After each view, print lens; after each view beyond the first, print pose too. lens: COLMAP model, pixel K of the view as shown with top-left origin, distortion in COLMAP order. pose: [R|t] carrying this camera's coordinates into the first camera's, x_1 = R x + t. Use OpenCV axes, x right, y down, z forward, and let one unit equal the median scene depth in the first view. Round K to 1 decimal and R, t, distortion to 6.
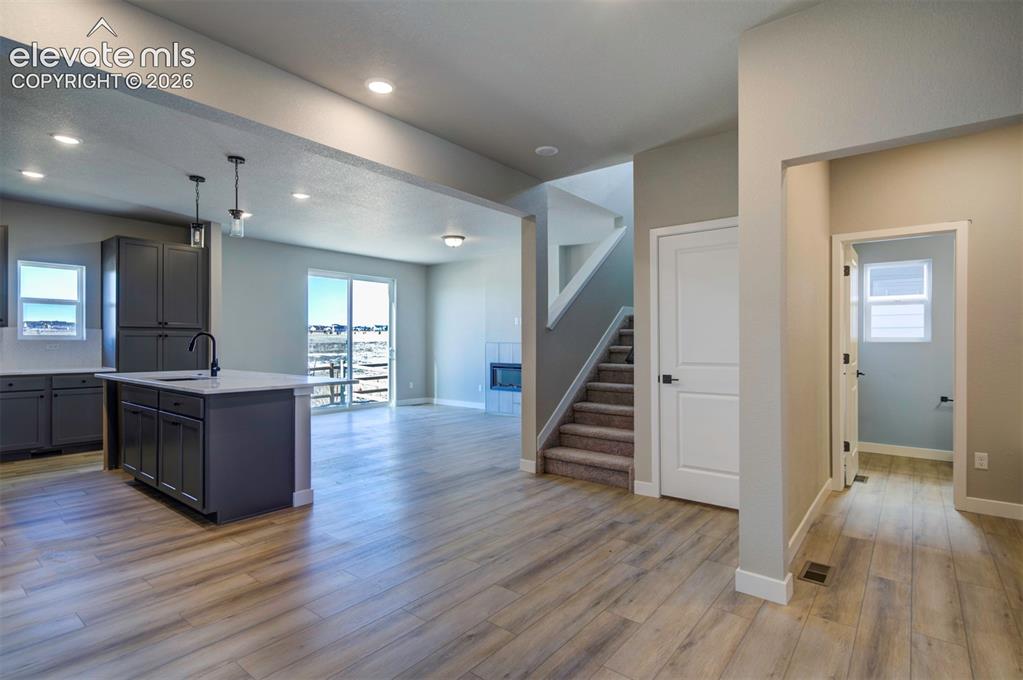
lens RADIAL K [[507.0, 0, 511.5], [0, 507.0, 340.0], [0, 0, 1]] dist [0.001890, 0.000241]
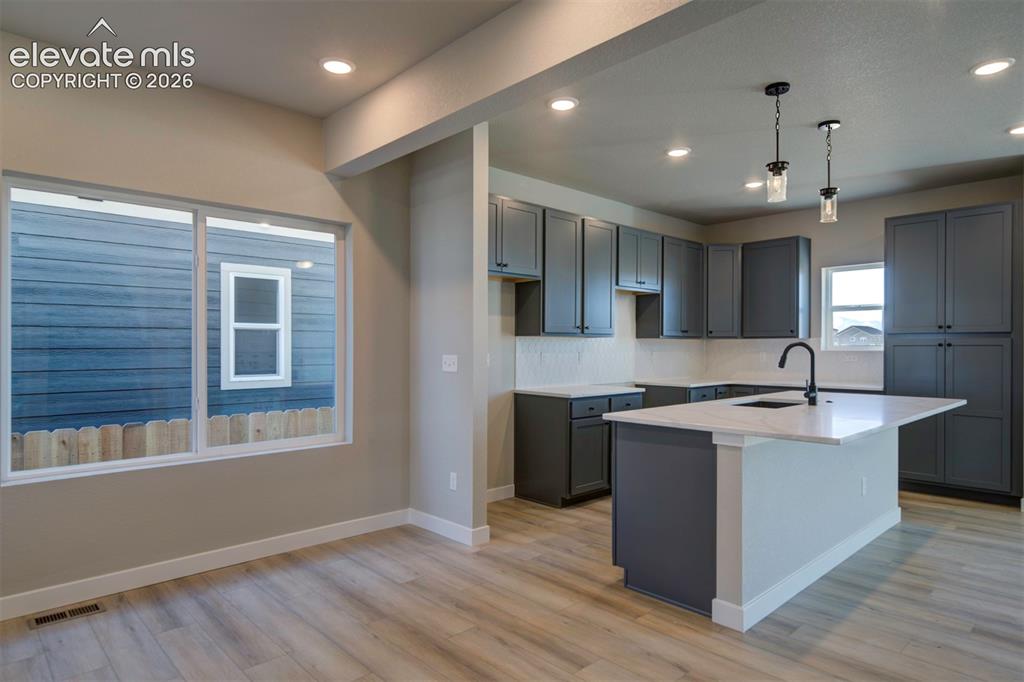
lens RADIAL K [[596.0, 0, 512.0], [0, 596.0, 341.0], [0, 0, 1]] dist [0.004924, 0.001180]
pose [[-0.133861, -0.011107, -0.990938, 0.391173], [0.004213, 0.999922, -0.011777, -0.011872], [0.990991, -0.005751, -0.133804, 0.975283]]
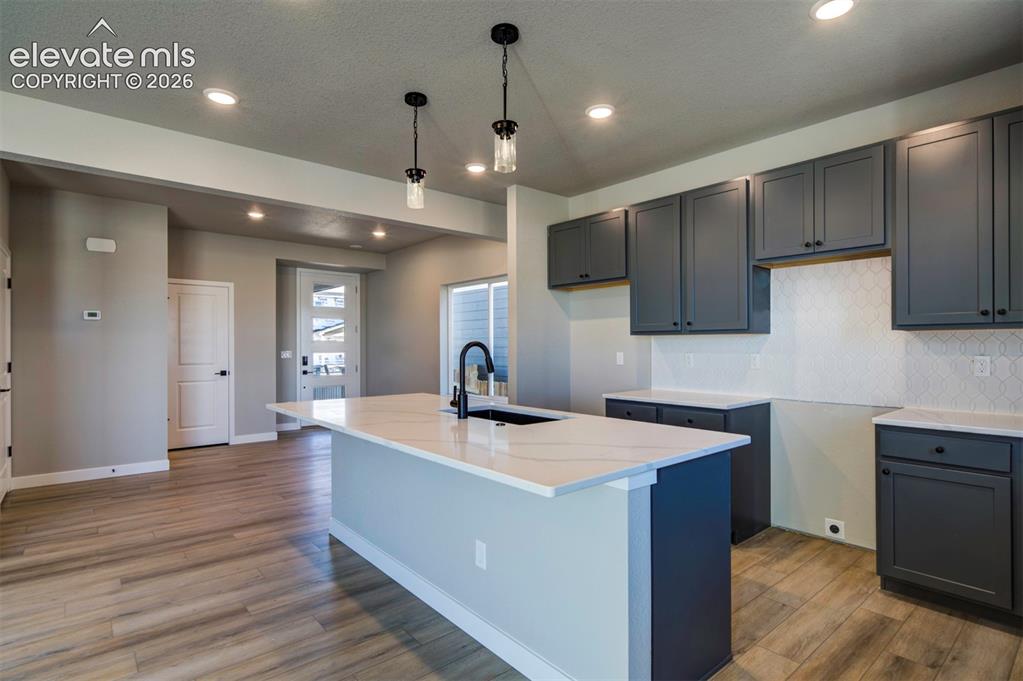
lens RADIAL K [[515.7, 0, 512.6], [0, 515.7, 341.1], [0, 0, 1]] dist [-0.001747, -0.000109]
pose [[-0.982887, 0.004125, 0.184162, -1.044493], [0.001737, 0.999912, -0.013123, -0.010916], [-0.184200, -0.012578, -0.982808, 2.175601]]
